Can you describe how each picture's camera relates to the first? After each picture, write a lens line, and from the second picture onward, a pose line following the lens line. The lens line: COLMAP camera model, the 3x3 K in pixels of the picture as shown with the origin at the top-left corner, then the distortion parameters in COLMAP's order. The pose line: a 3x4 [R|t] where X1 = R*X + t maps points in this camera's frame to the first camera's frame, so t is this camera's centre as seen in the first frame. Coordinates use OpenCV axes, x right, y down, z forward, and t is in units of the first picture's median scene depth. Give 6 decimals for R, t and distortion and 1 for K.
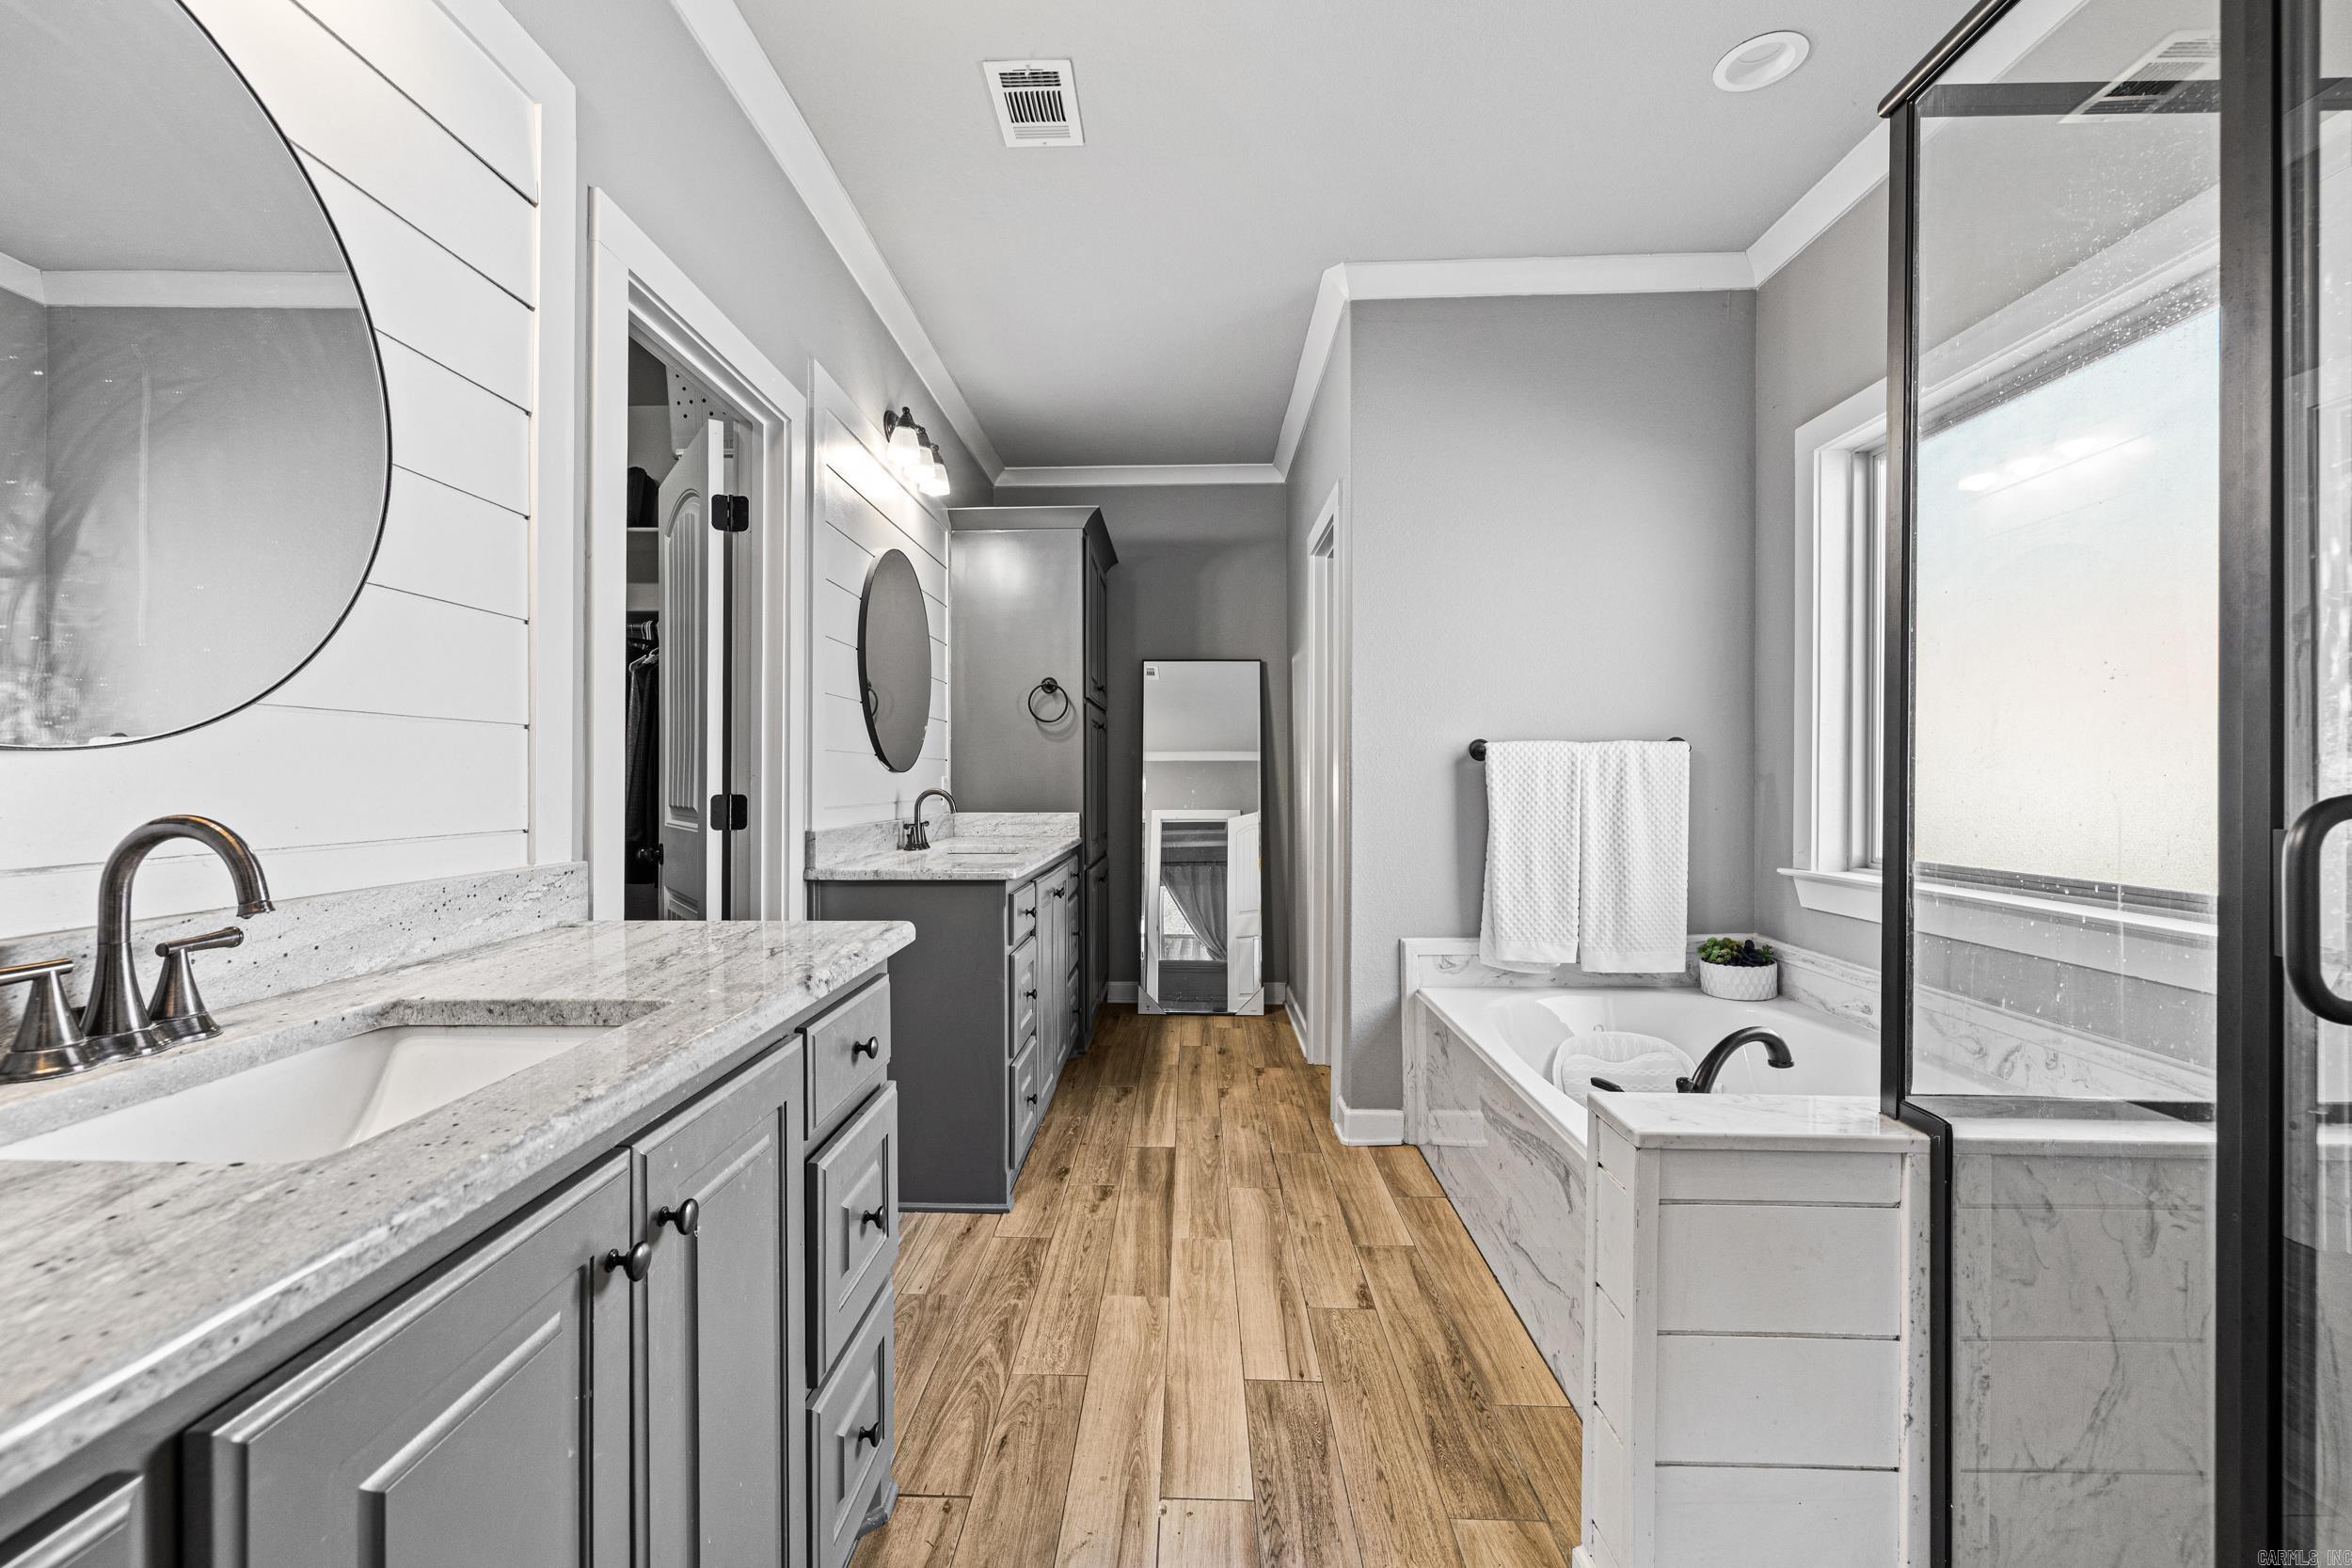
lens RADIAL K [[985.4, 0, 1166.7], [0, 985.4, 769.3], [0, 0, 1]] dist [-0.000602, 0.000067]
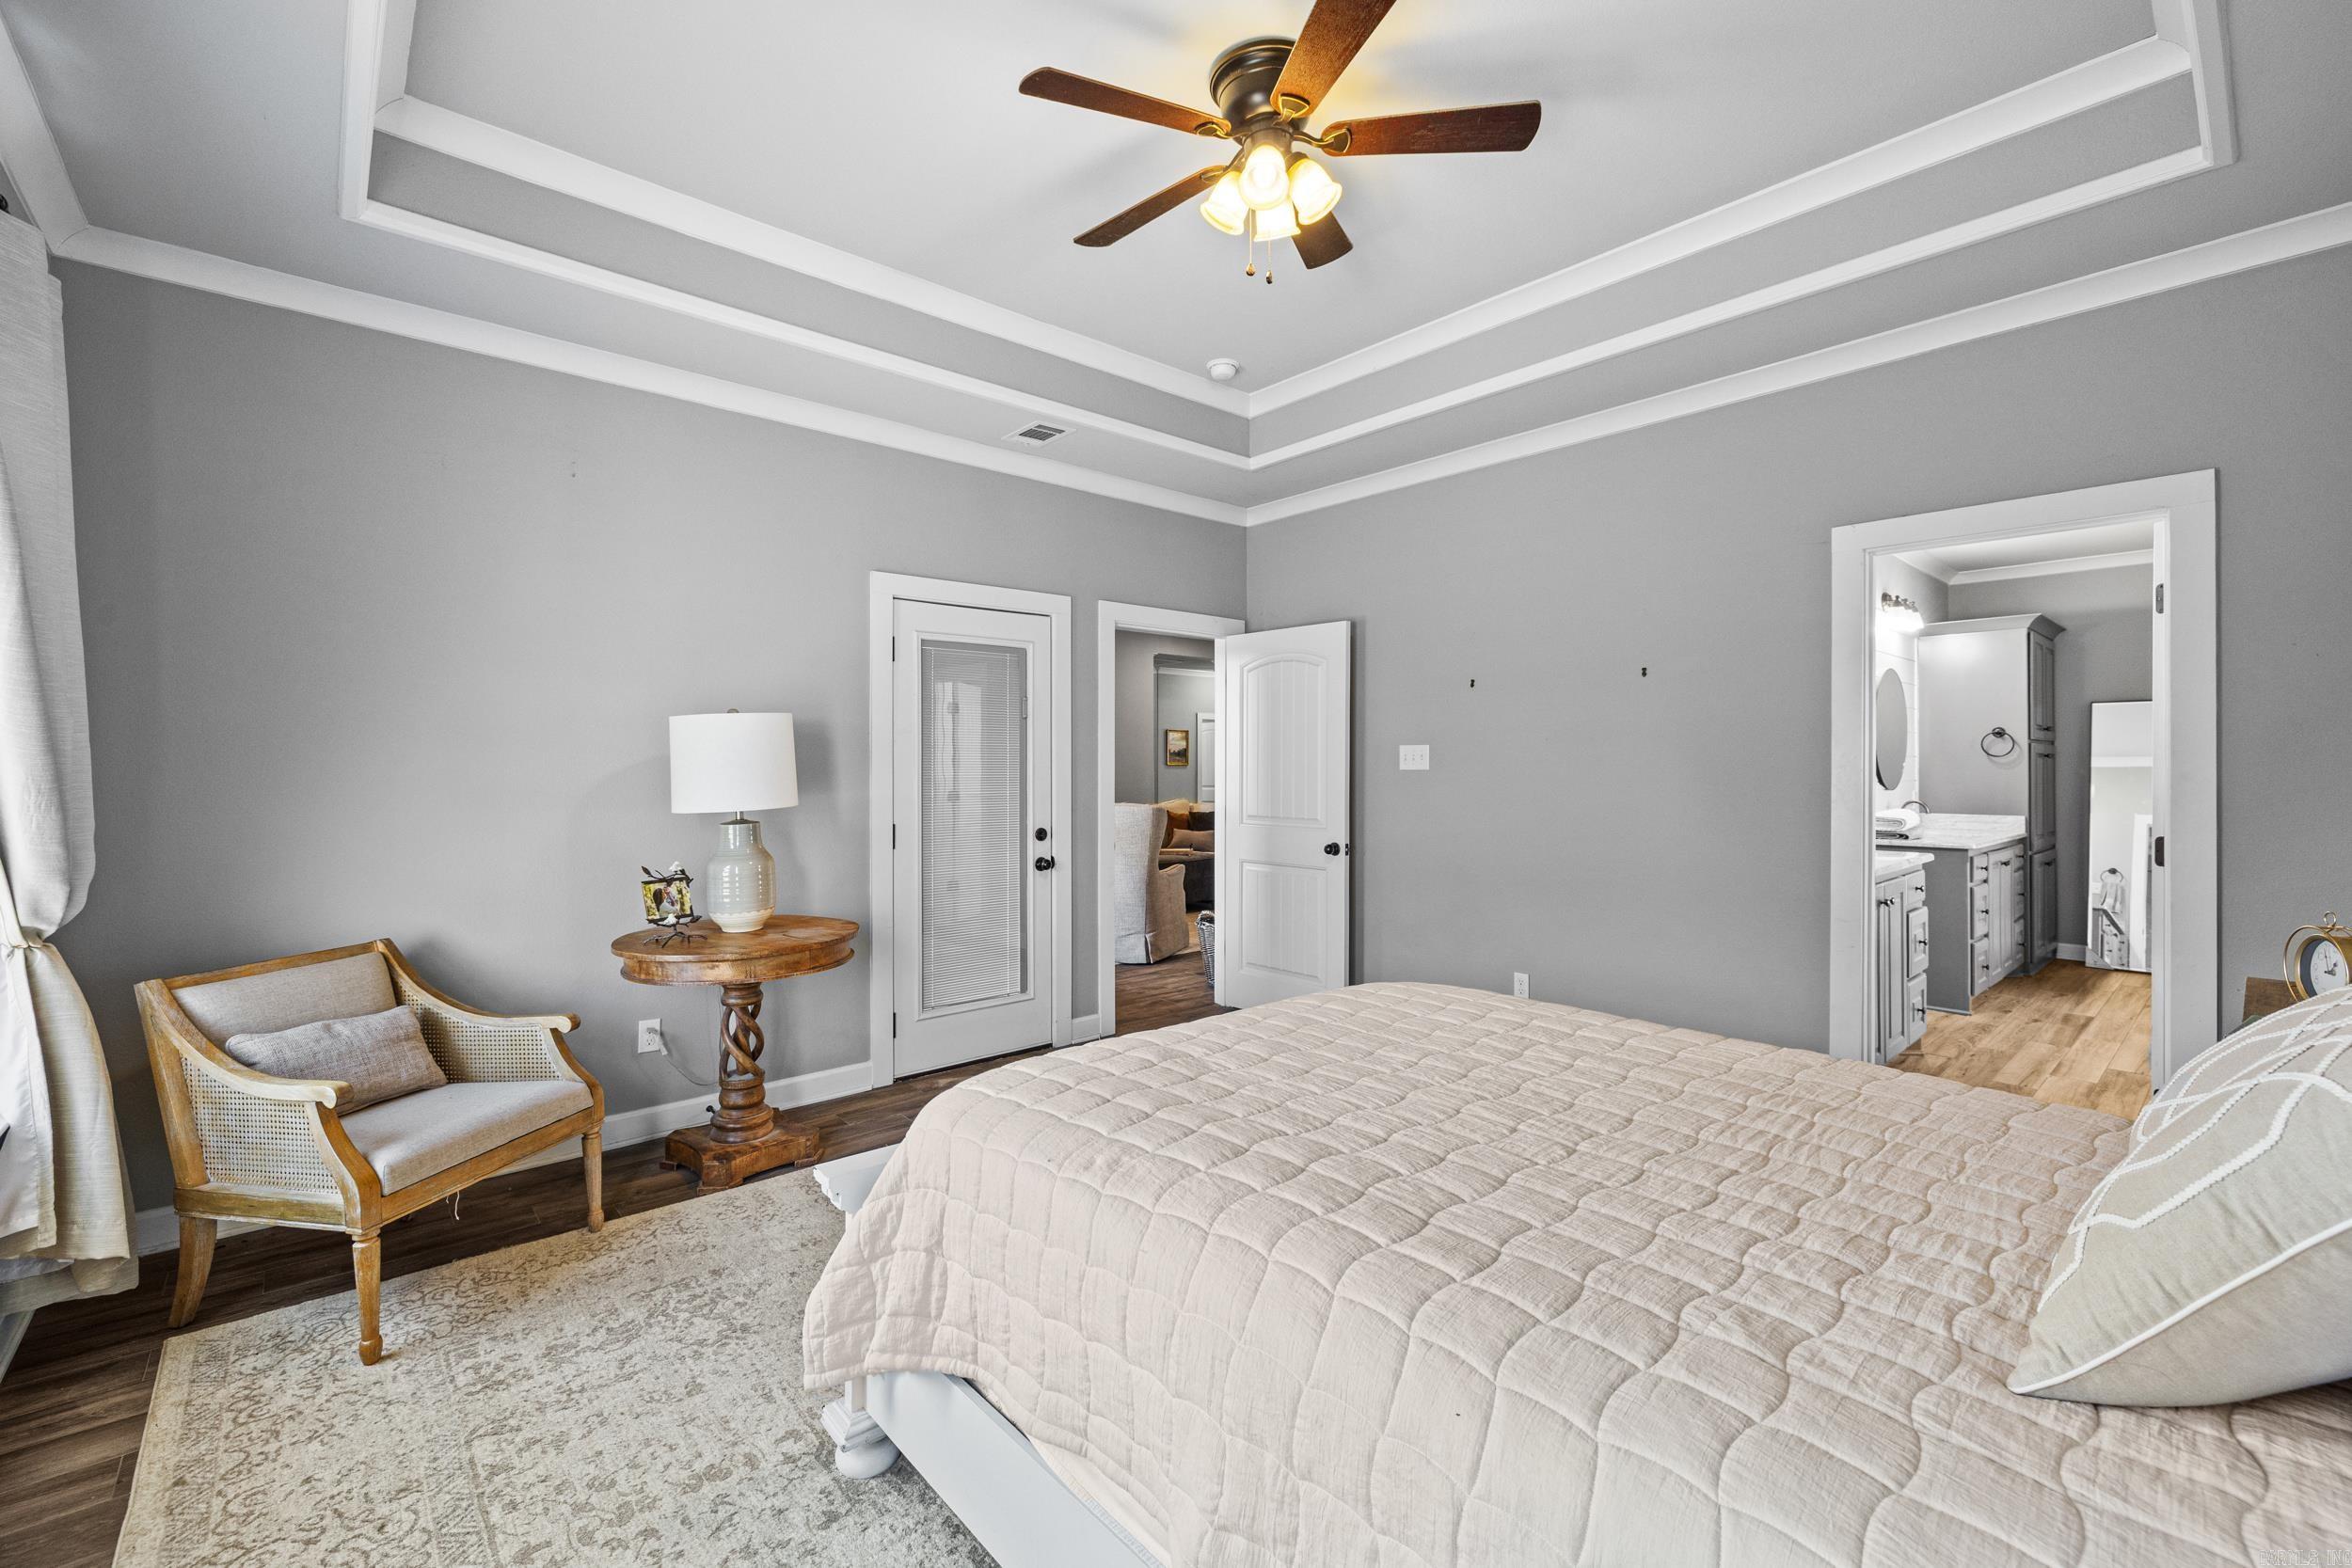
lens RADIAL K [[985.4, 0, 1166.7], [0, 985.4, 769.3], [0, 0, 1]] dist [-0.000602, 0.000067]
pose [[0.679515, 0.000245, -0.733661, 0.127650], [0.004174, 0.999982, 0.004200, -0.040462], [0.733650, -0.005916, 0.679502, -1.007158]]
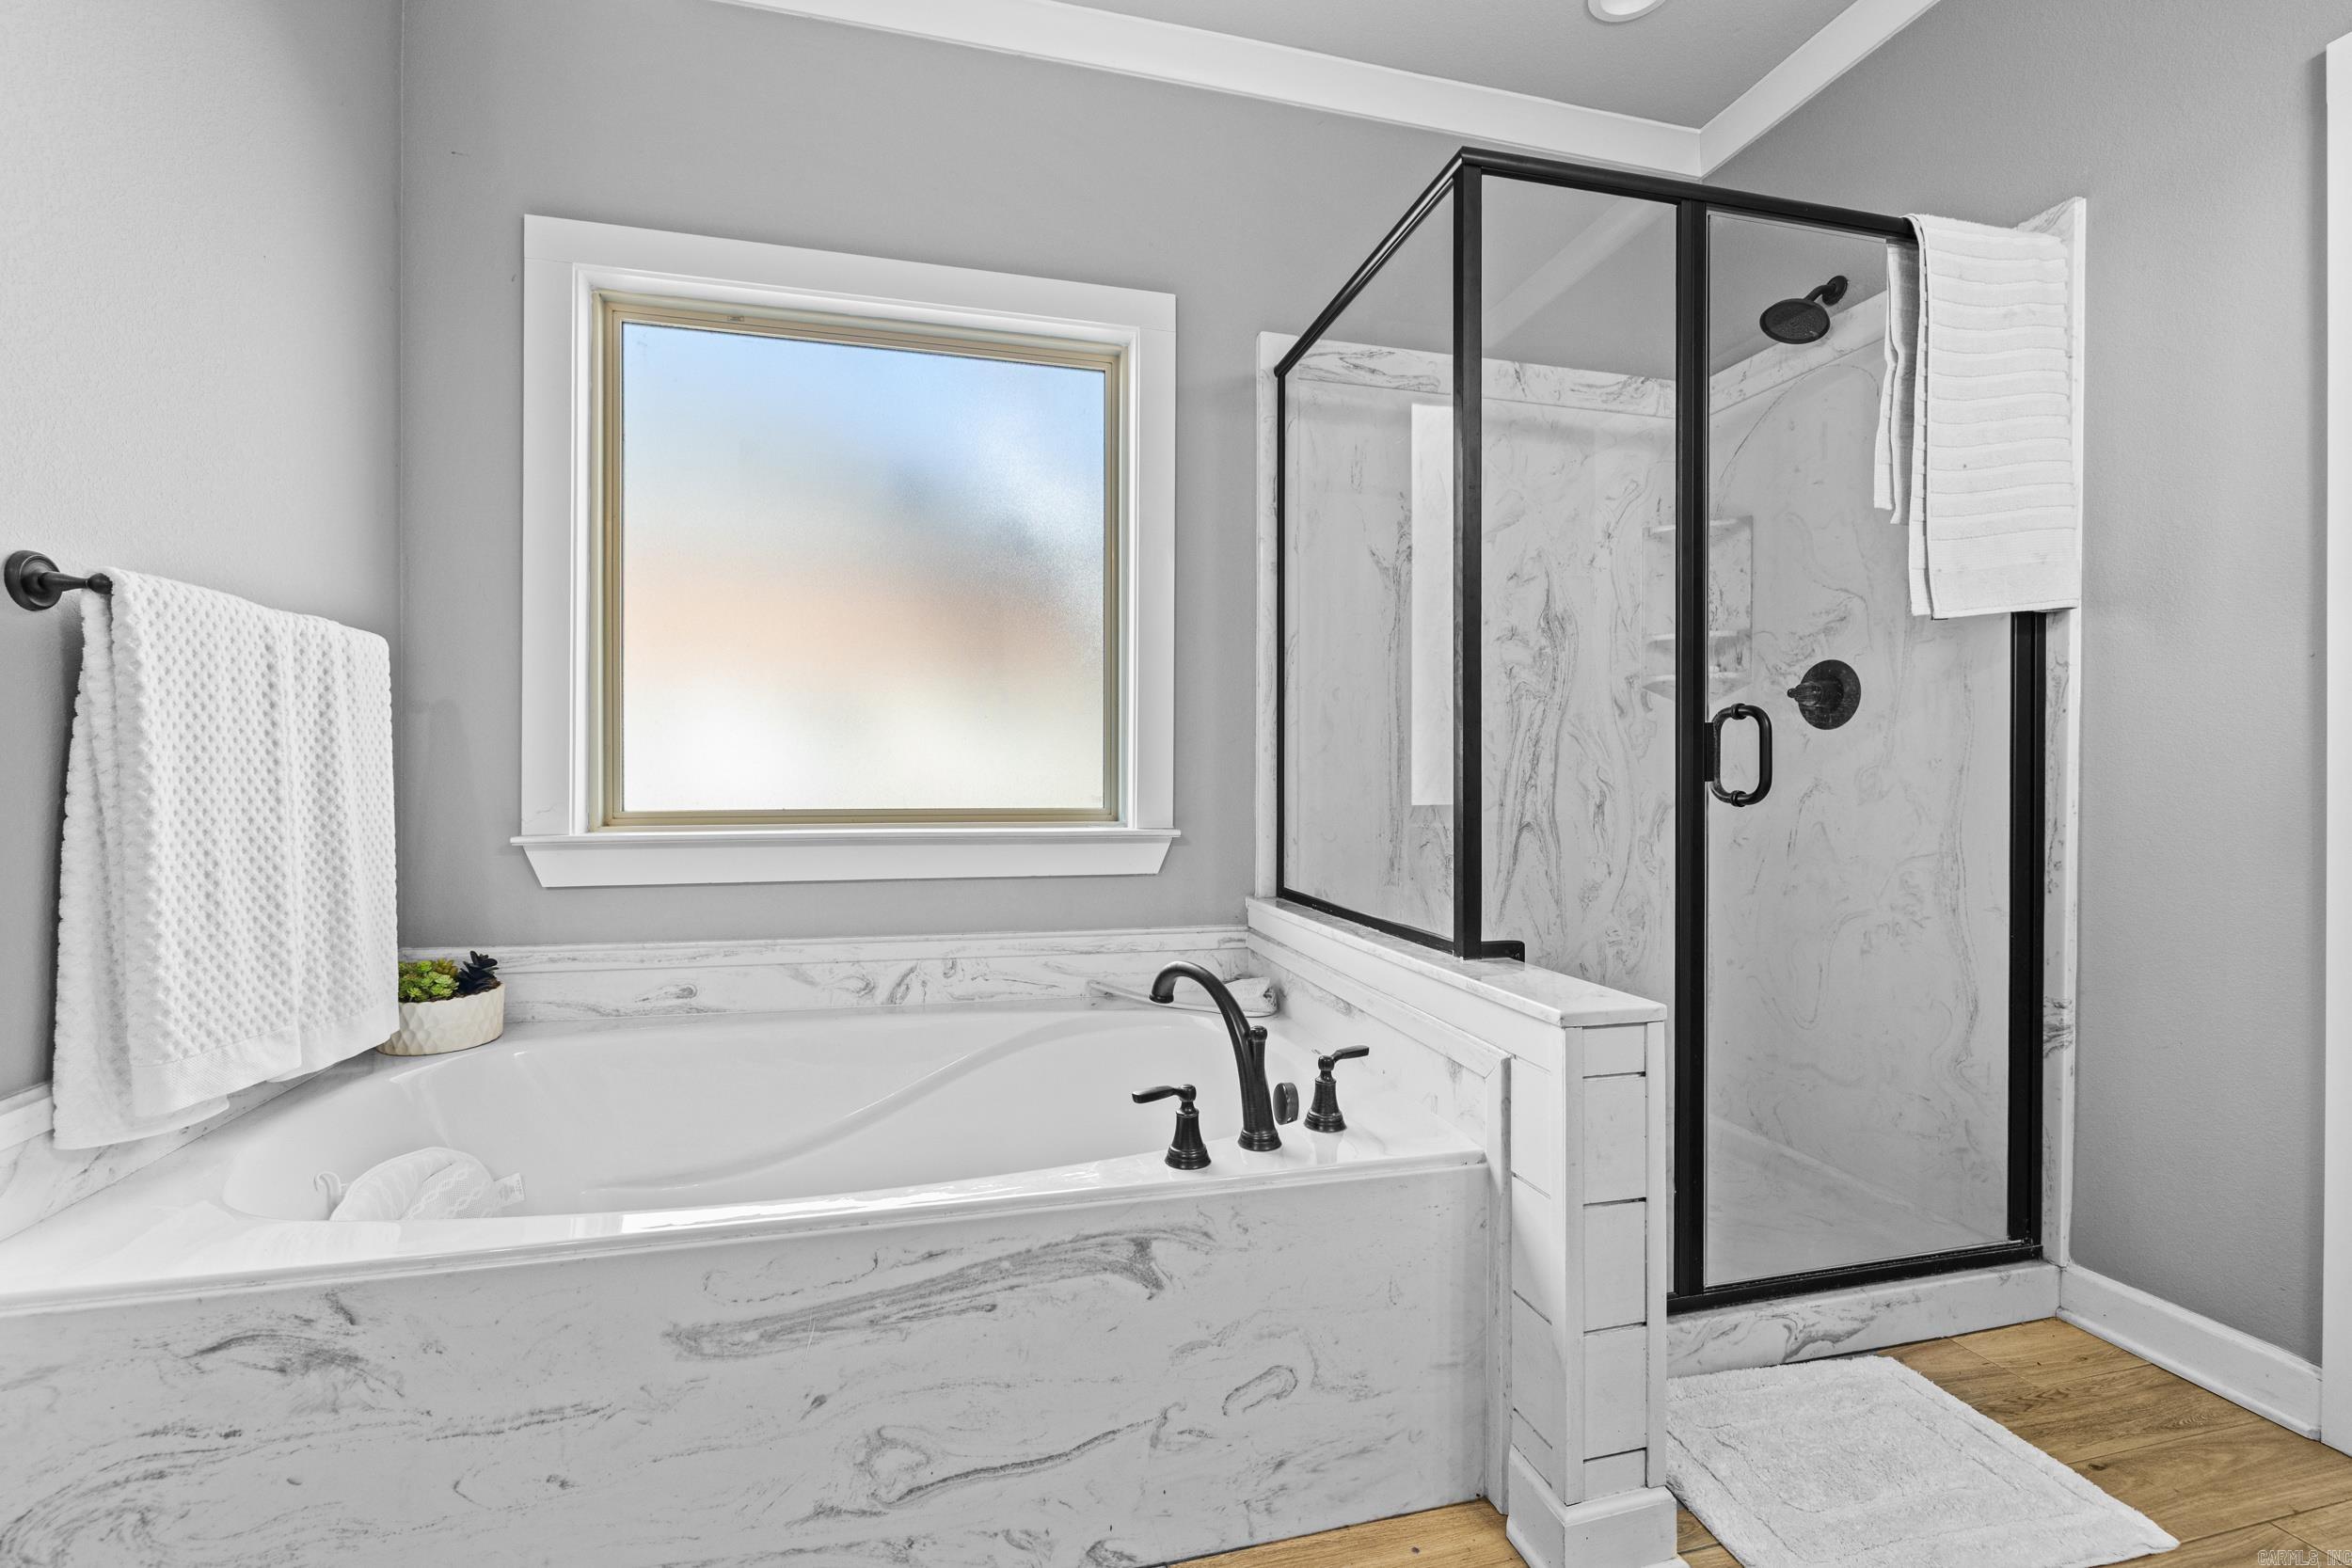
lens RADIAL K [[985.4, 0, 1166.7], [0, 985.4, 769.3], [0, 0, 1]] dist [-0.000602, 0.000067]
pose [[-0.255200, 0.003877, 0.966881, -0.168207], [-0.006656, 0.999961, -0.005766, 0.056819], [-0.966865, -0.007907, -0.255164, 0.770309]]
